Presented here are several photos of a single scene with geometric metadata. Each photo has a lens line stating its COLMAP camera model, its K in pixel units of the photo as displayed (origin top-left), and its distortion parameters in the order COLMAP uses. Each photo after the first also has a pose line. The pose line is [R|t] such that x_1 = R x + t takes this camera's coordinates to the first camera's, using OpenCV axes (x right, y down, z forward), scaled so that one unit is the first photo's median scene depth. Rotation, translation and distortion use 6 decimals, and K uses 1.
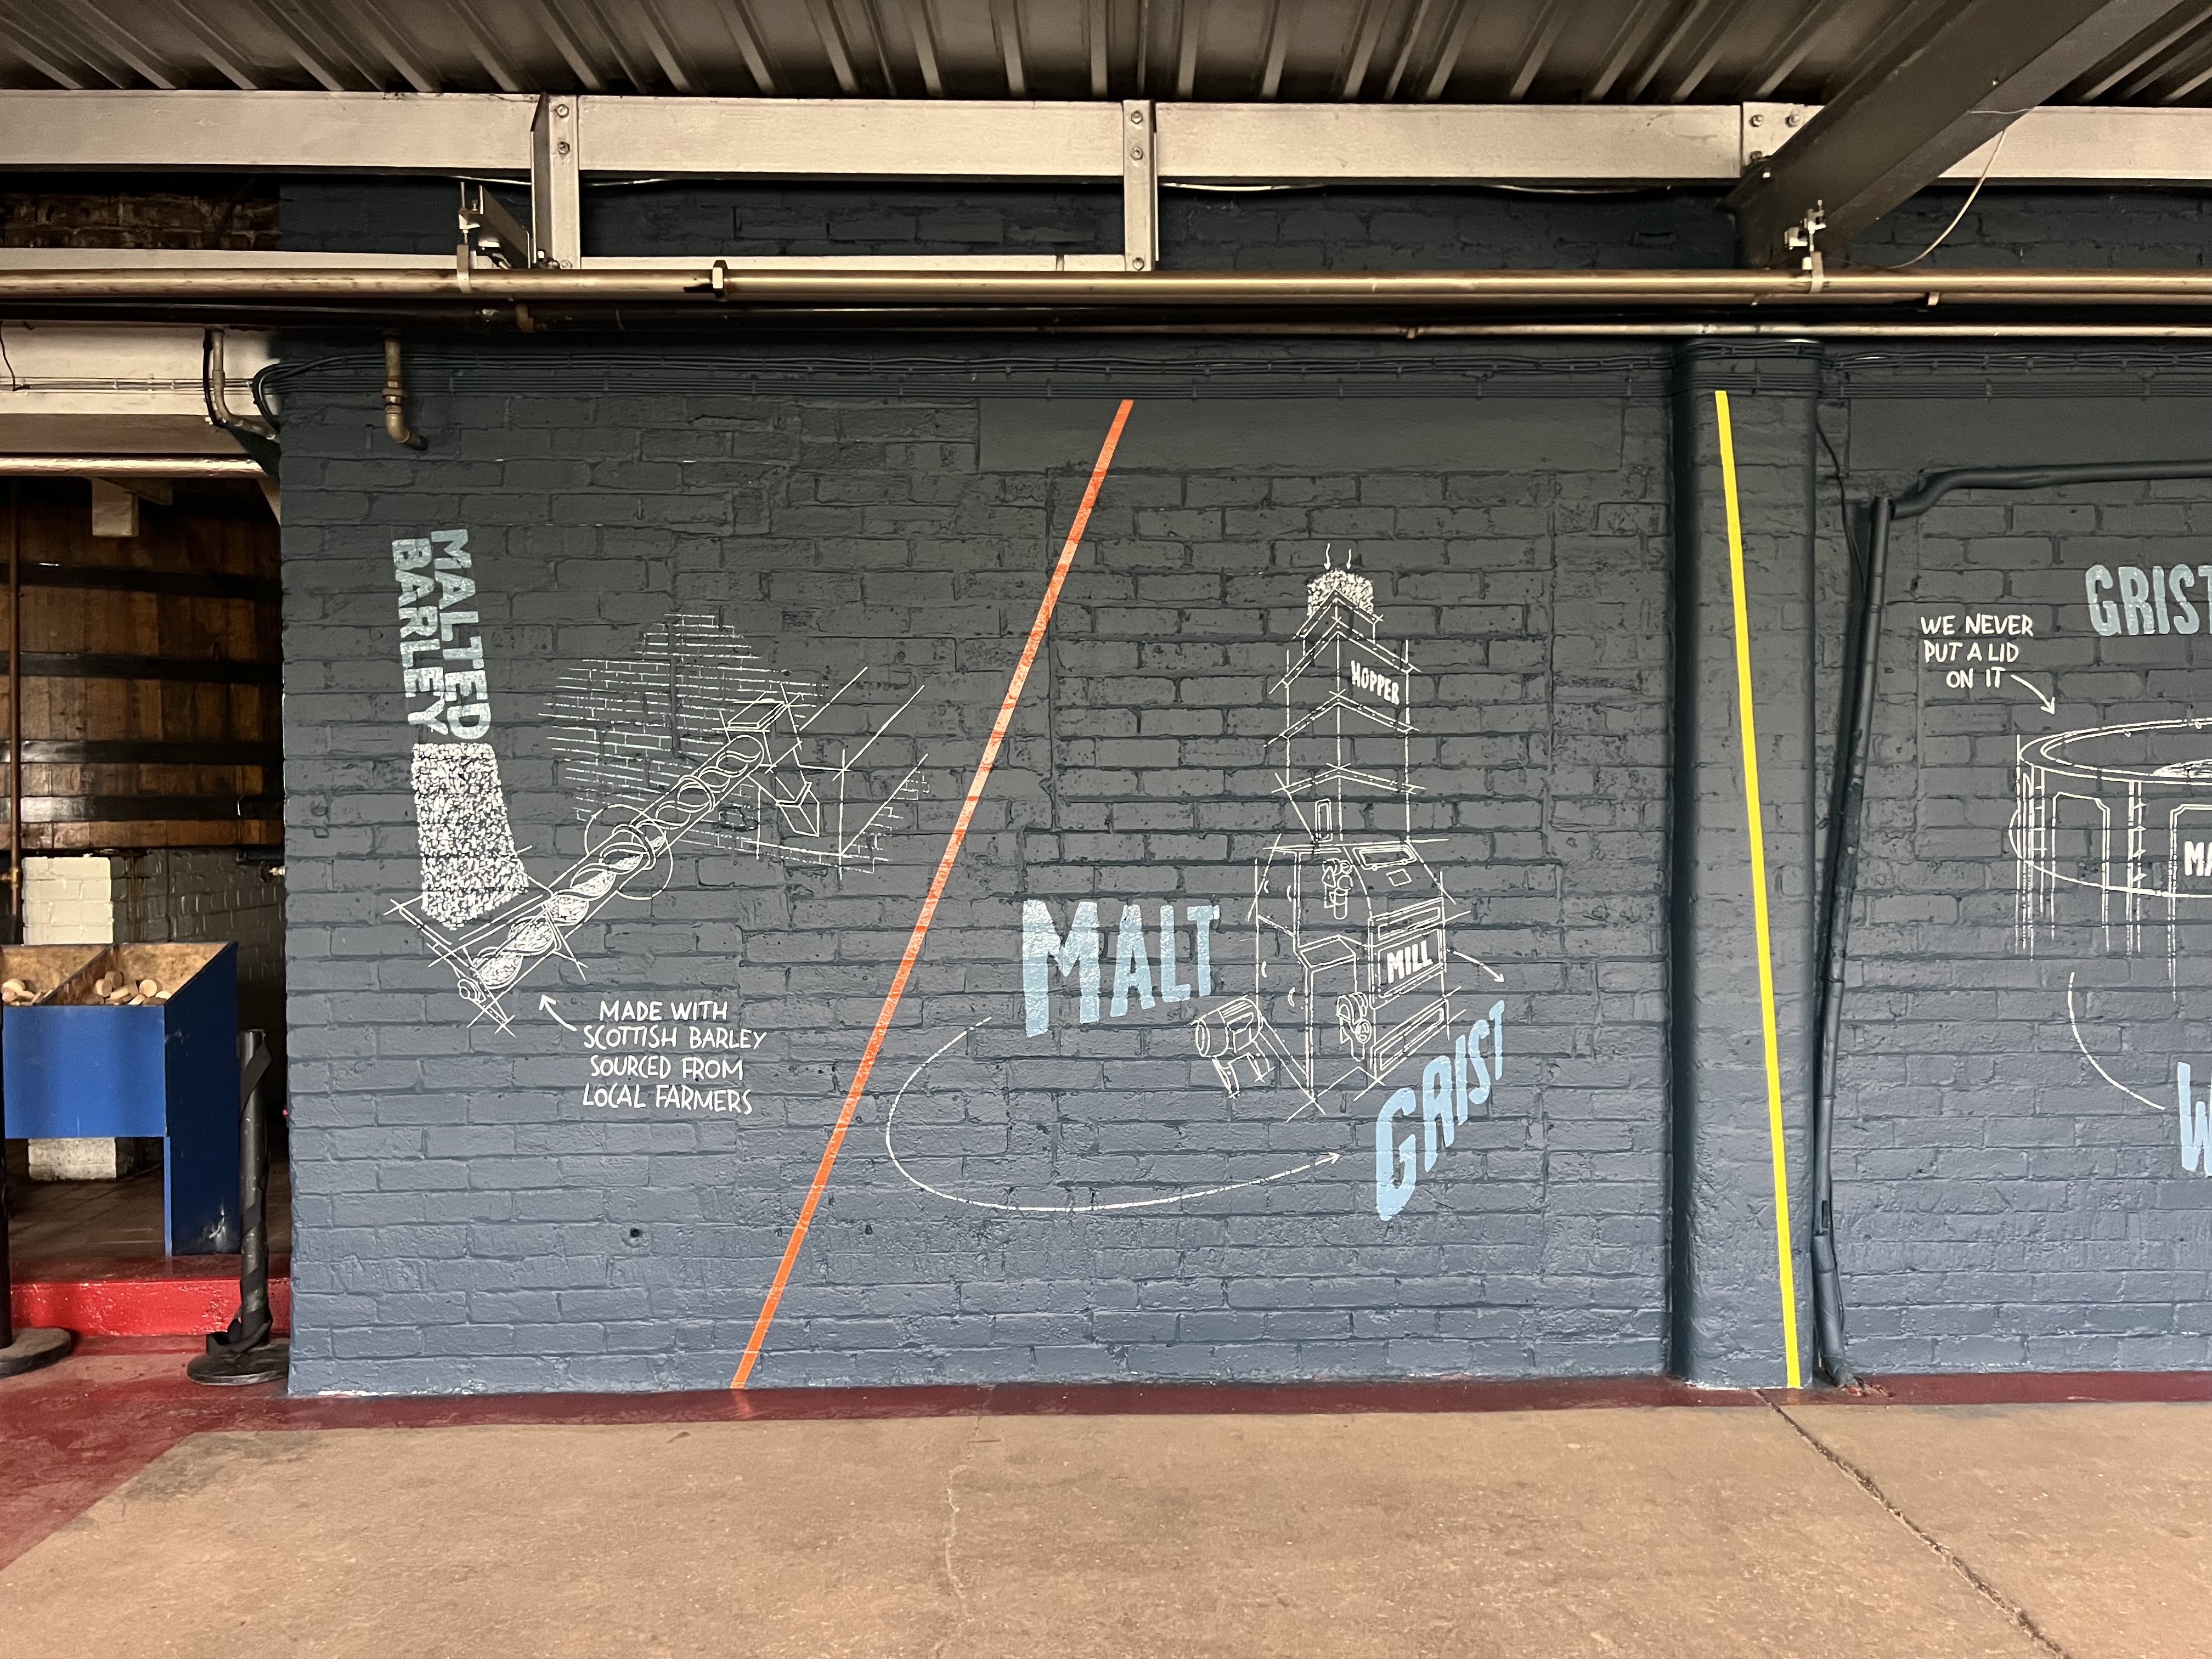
lens RADIAL K [[1670.7, 0, 1106.0], [0, 1670.7, 829.5], [0, 0, 1]] dist [0.058090, -0.051153]
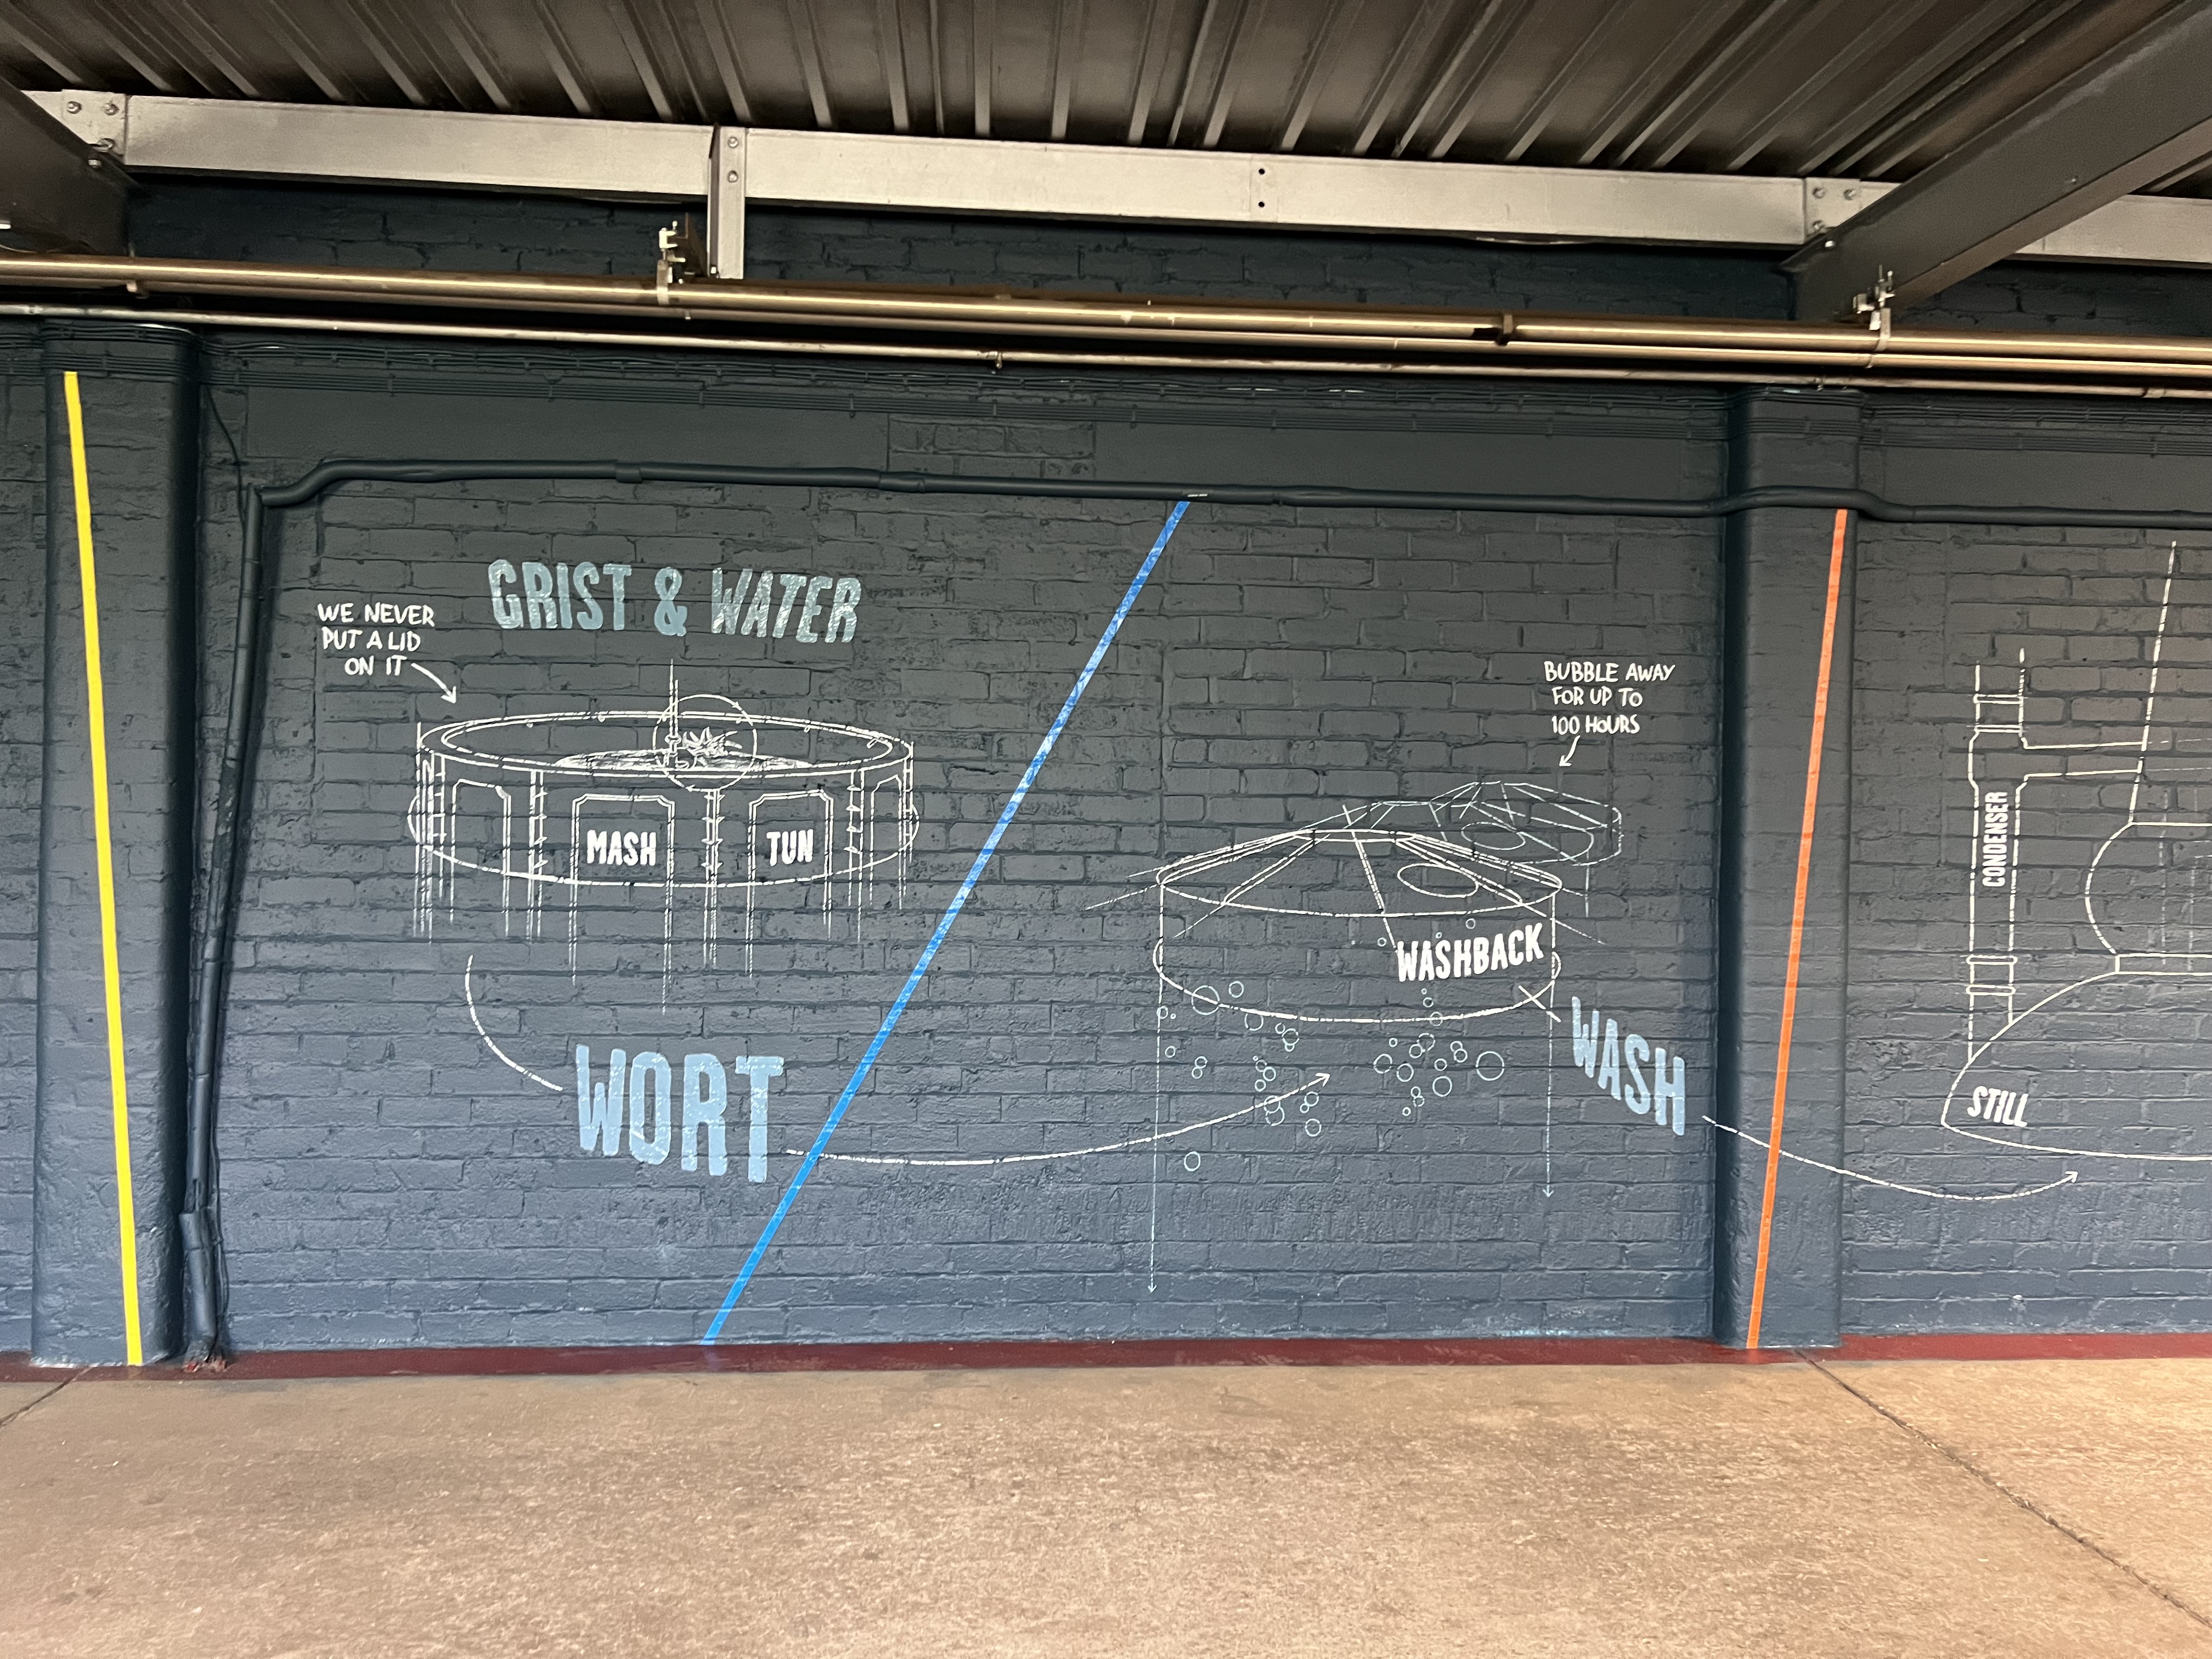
lens RADIAL K [[1619.2, 0, 1106.0], [0, 1619.2, 829.5], [0, 0, 1]] dist [0.043771, -0.043354]
pose [[0.998603, 0.020461, 0.048716, 0.906251], [-0.019982, 0.999747, -0.010287, 0.010518], [-0.048914, 0.009300, 0.998760, -0.003488]]
